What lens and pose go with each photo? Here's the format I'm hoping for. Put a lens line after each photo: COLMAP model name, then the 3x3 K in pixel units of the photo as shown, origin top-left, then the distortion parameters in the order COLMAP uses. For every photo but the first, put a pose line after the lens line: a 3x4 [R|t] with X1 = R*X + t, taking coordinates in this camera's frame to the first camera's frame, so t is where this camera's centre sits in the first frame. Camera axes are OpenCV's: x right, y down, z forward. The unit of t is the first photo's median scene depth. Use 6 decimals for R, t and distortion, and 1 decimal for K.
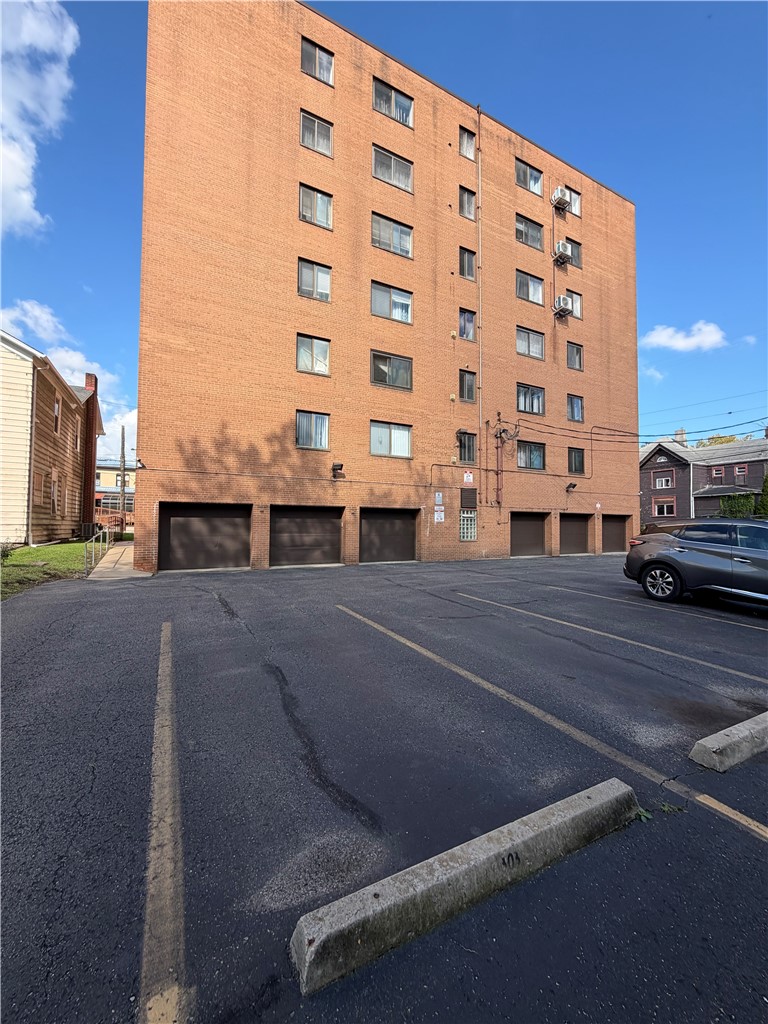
lens RADIAL K [[411.4, 0, 382.9], [0, 411.4, 508.9], [0, 0, 1]] dist [0.001818, -0.000471]
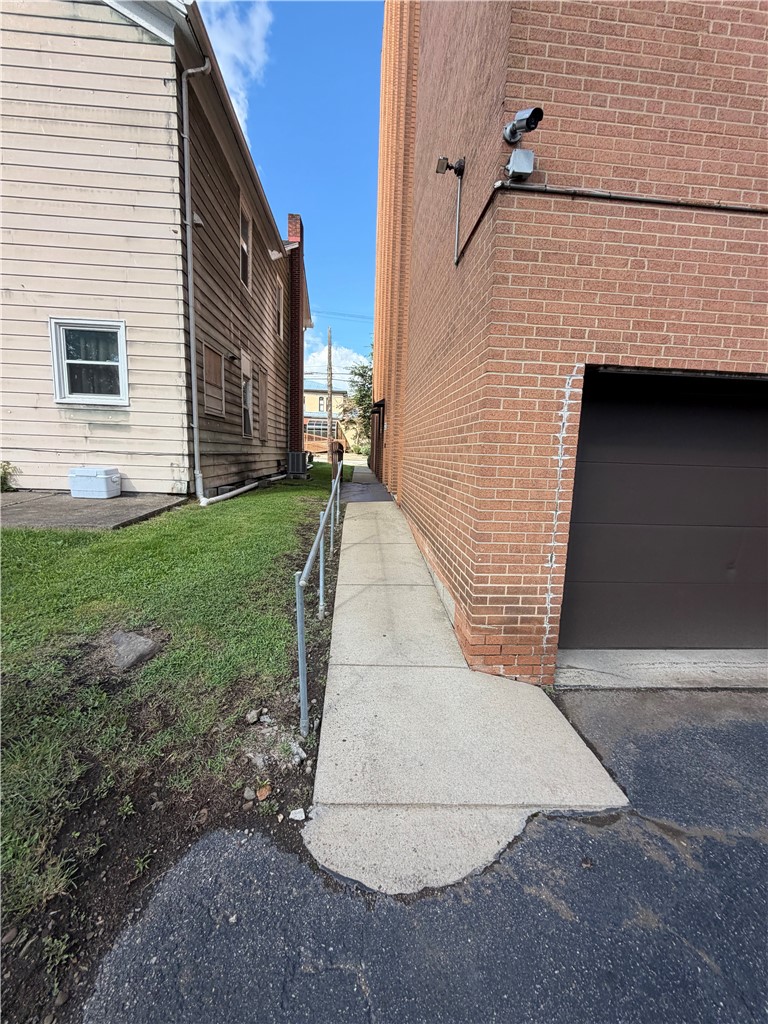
lens RADIAL K [[411.4, 0, 386.0], [0, 411.4, 510.4], [0, 0, 1]] dist [0.001818, -0.000471]
pose [[0.918221, 0.081333, -0.387629, -0.395479], [-0.014113, 0.984786, 0.173199, 0.013552], [0.395818, -0.153564, 0.905398, 0.547473]]
